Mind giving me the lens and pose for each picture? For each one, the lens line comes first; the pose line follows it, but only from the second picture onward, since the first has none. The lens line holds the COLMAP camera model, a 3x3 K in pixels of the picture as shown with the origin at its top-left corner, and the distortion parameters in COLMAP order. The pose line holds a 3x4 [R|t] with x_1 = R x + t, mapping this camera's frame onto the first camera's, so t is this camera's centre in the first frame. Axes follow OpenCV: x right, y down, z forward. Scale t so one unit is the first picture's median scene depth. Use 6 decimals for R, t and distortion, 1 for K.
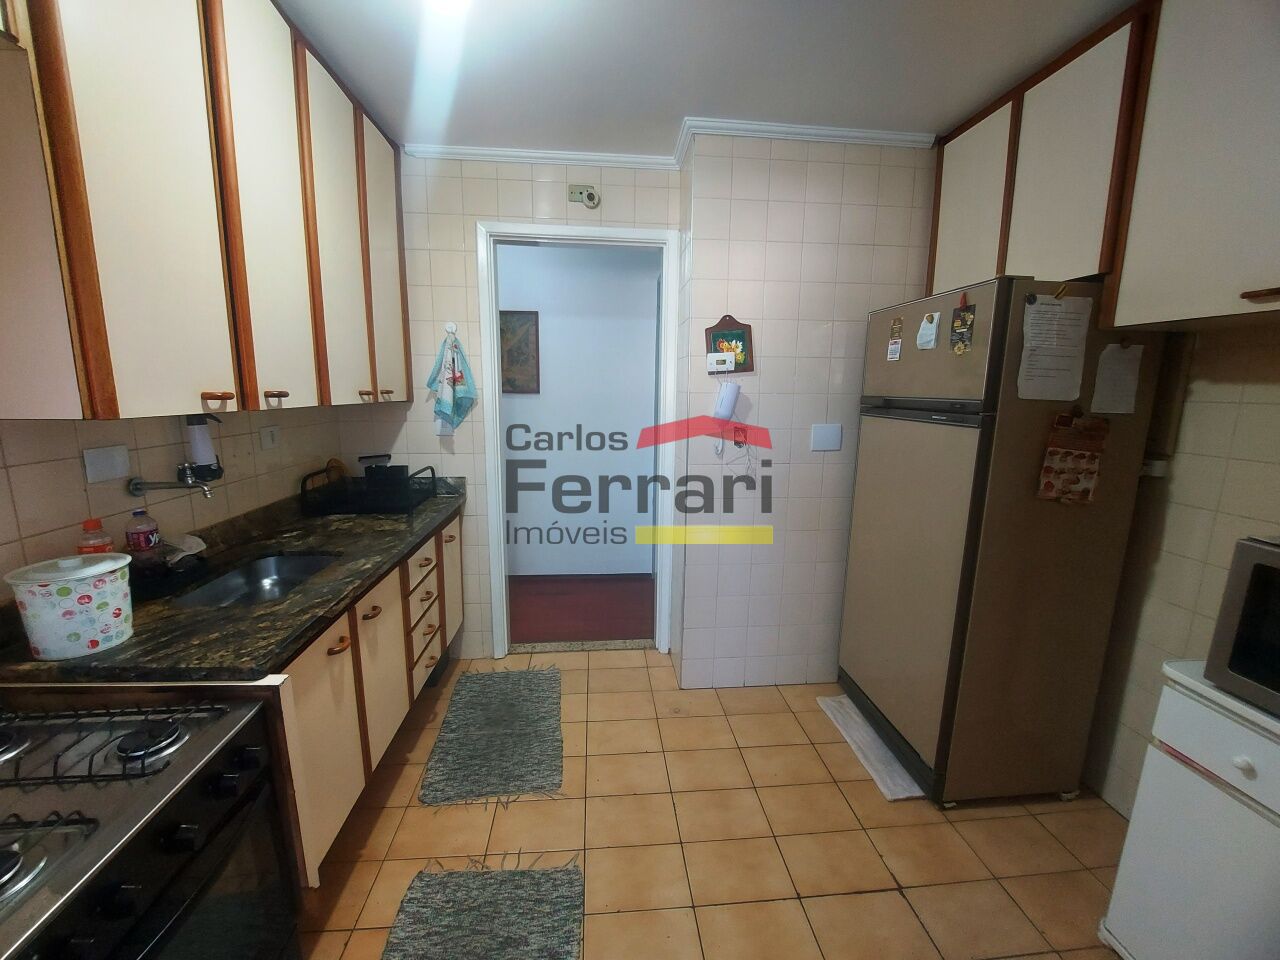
lens RADIAL K [[509.4, 0, 640.0], [0, 509.4, 477.1], [0, 0, 1]] dist [-0.019906, 0.000277]
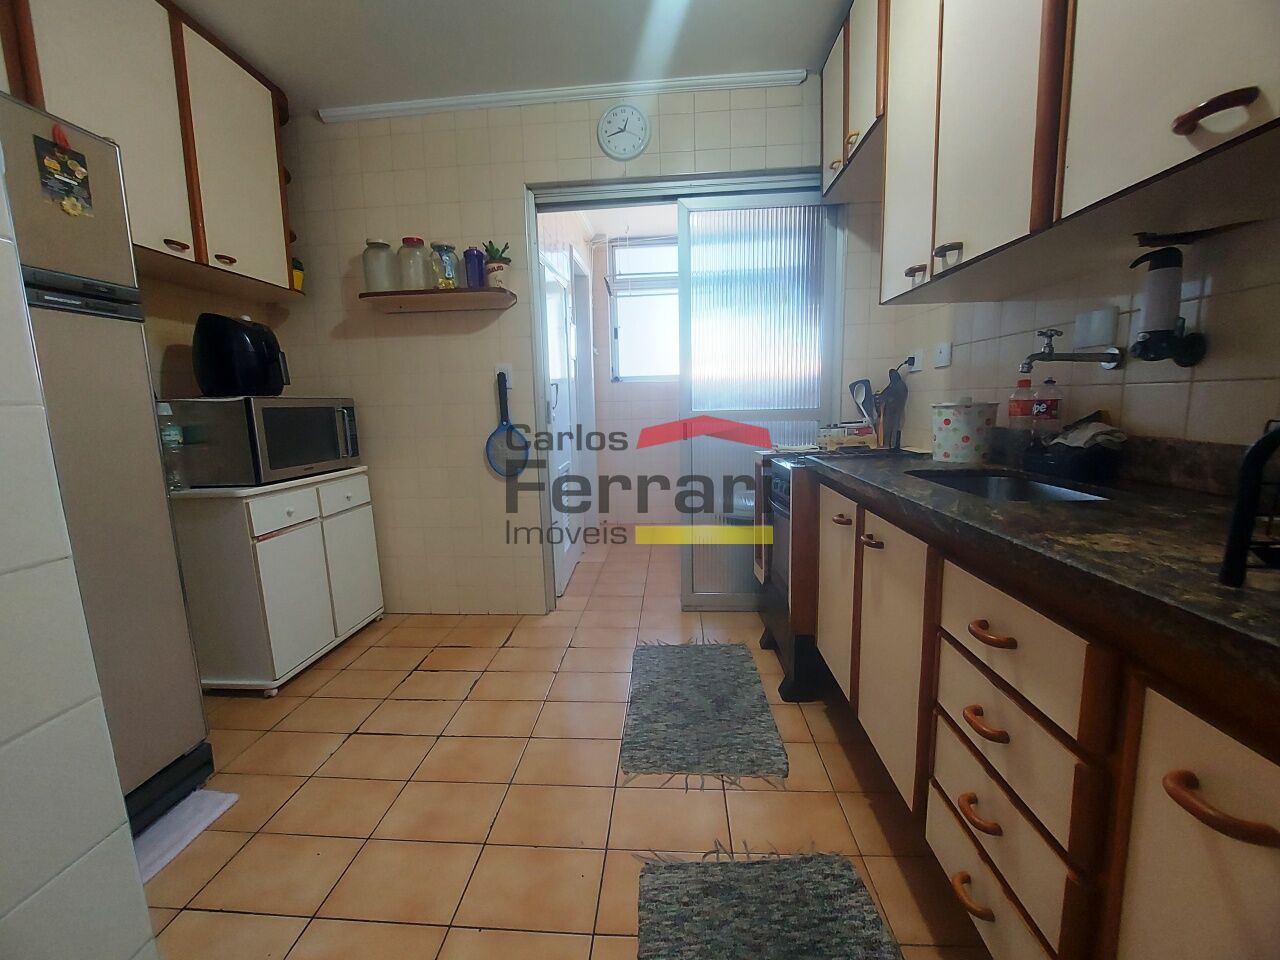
lens RADIAL K [[520.8, 0, 636.6], [0, 520.8, 484.3], [0, 0, 1]] dist [-0.019652, 0.000469]
pose [[-0.986928, -0.008745, 0.160922, -0.288820], [0.044573, 0.944764, 0.324706, -0.074666], [-0.154873, 0.327634, -0.932025, 1.665134]]
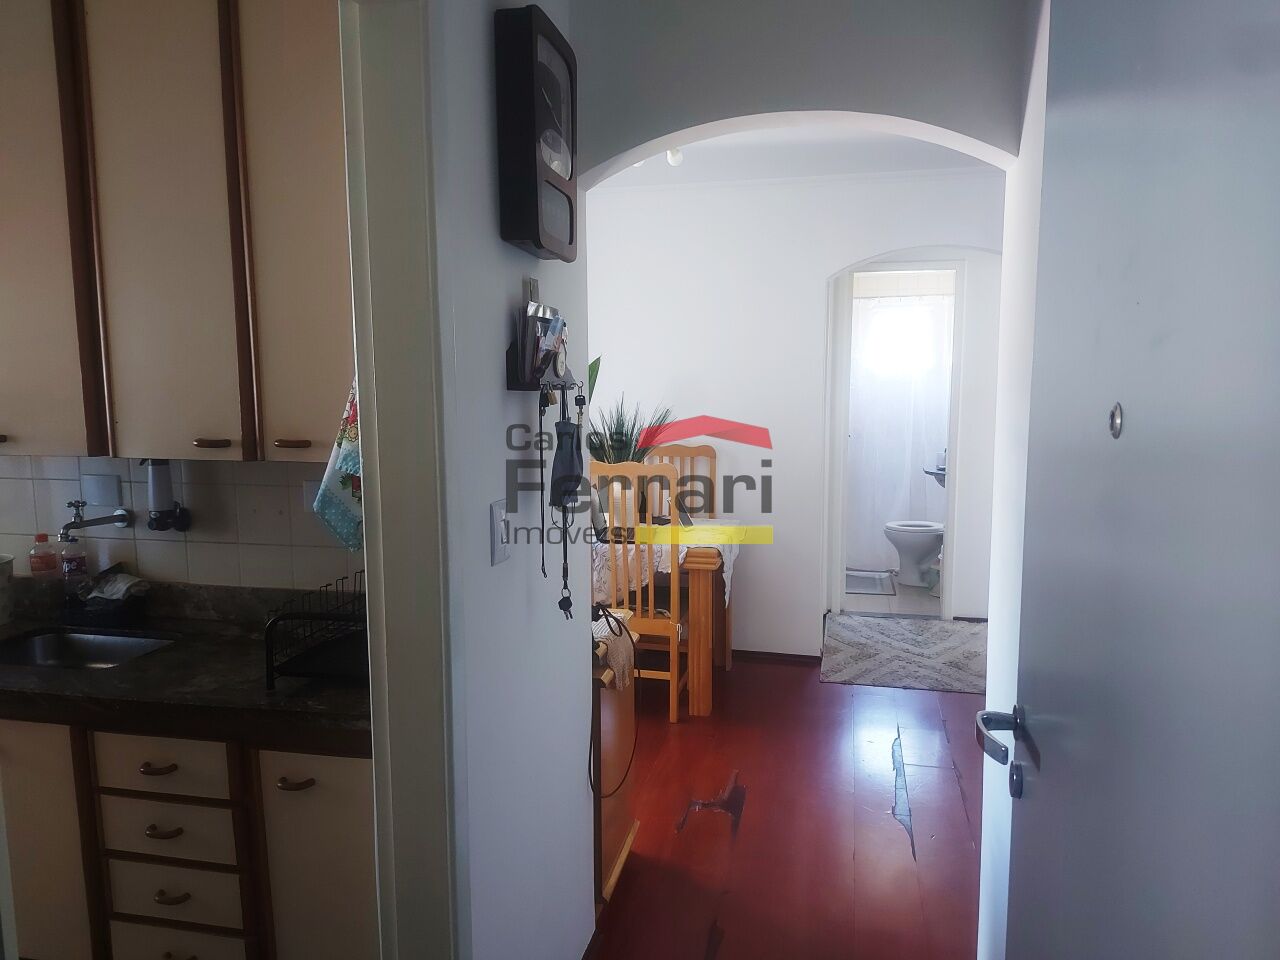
lens RADIAL K [[920.5, 0, 642.6], [0, 920.5, 477.7], [0, 0, 1]] dist [0.072147, -0.082566]
pose [[-0.313661, 0.102402, -0.943997, 0.408433], [-0.165224, 0.973116, 0.160459, -0.466729], [0.935050, 0.206301, -0.288309, 2.109591]]
